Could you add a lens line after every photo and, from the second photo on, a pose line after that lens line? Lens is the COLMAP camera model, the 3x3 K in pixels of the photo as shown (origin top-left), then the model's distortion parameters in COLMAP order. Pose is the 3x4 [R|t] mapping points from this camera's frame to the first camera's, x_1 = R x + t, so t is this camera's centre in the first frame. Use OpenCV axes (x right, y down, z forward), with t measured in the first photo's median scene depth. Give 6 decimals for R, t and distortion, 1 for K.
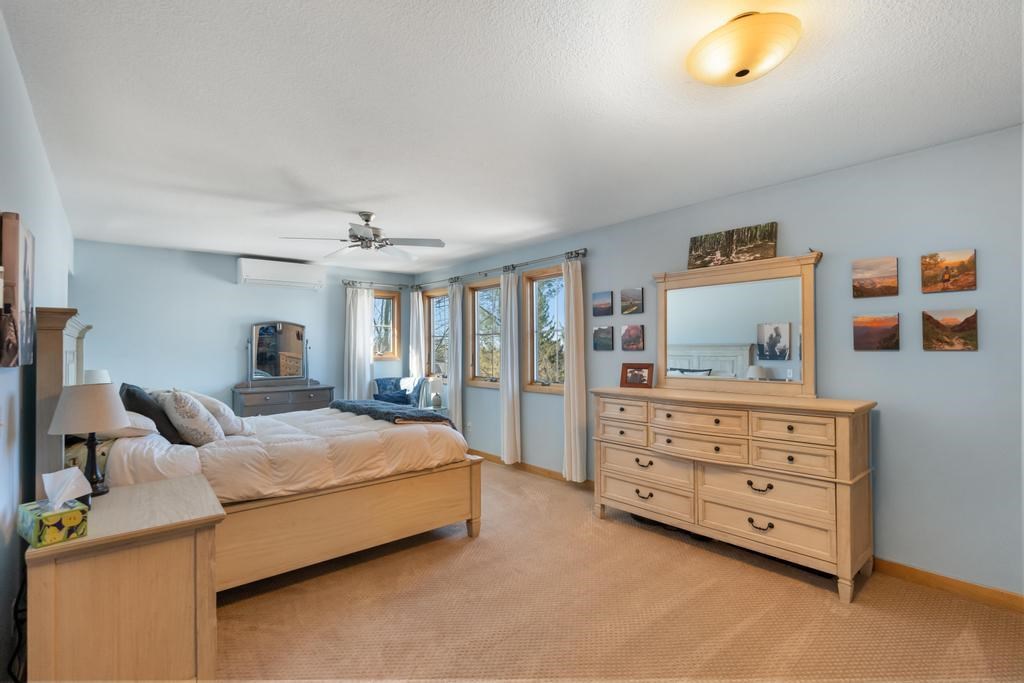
lens RADIAL K [[471.0, 0, 512.0], [0, 471.0, 341.5], [0, 0, 1]] dist [-0.003361, 0.000923]
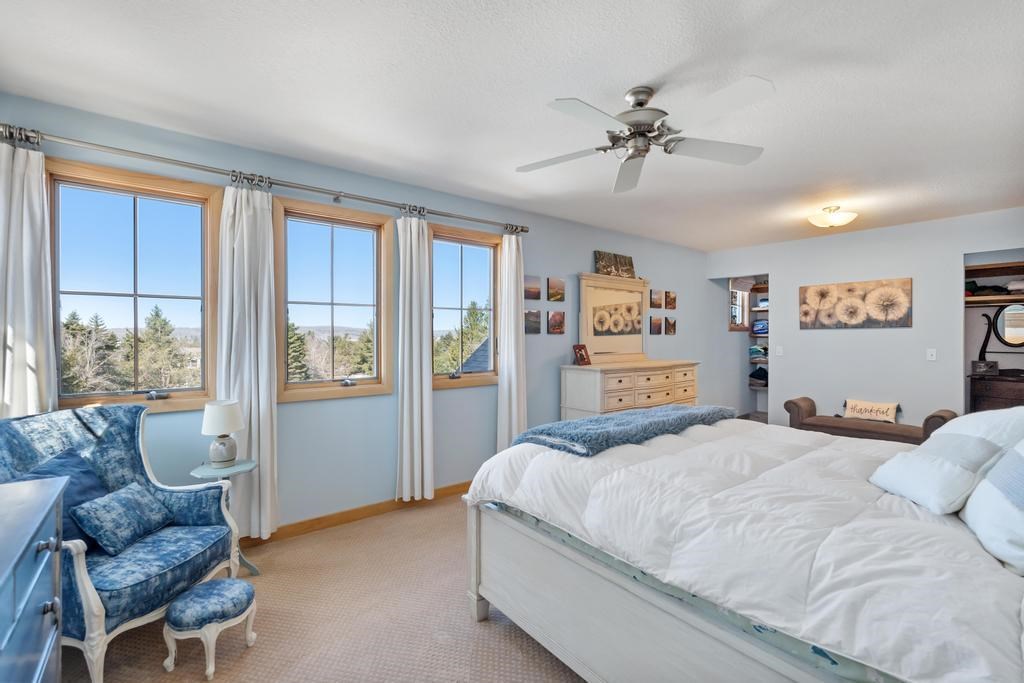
lens RADIAL K [[460.0, 0, 508.3], [0, 460.0, 333.8], [0, 0, 1]] dist [-0.001180, -0.000053]
pose [[0.023024, 0.006970, 0.999711, -0.936275], [-0.017693, 0.999822, -0.006563, 0.031248], [-0.999578, -0.017537, 0.023144, 1.209788]]
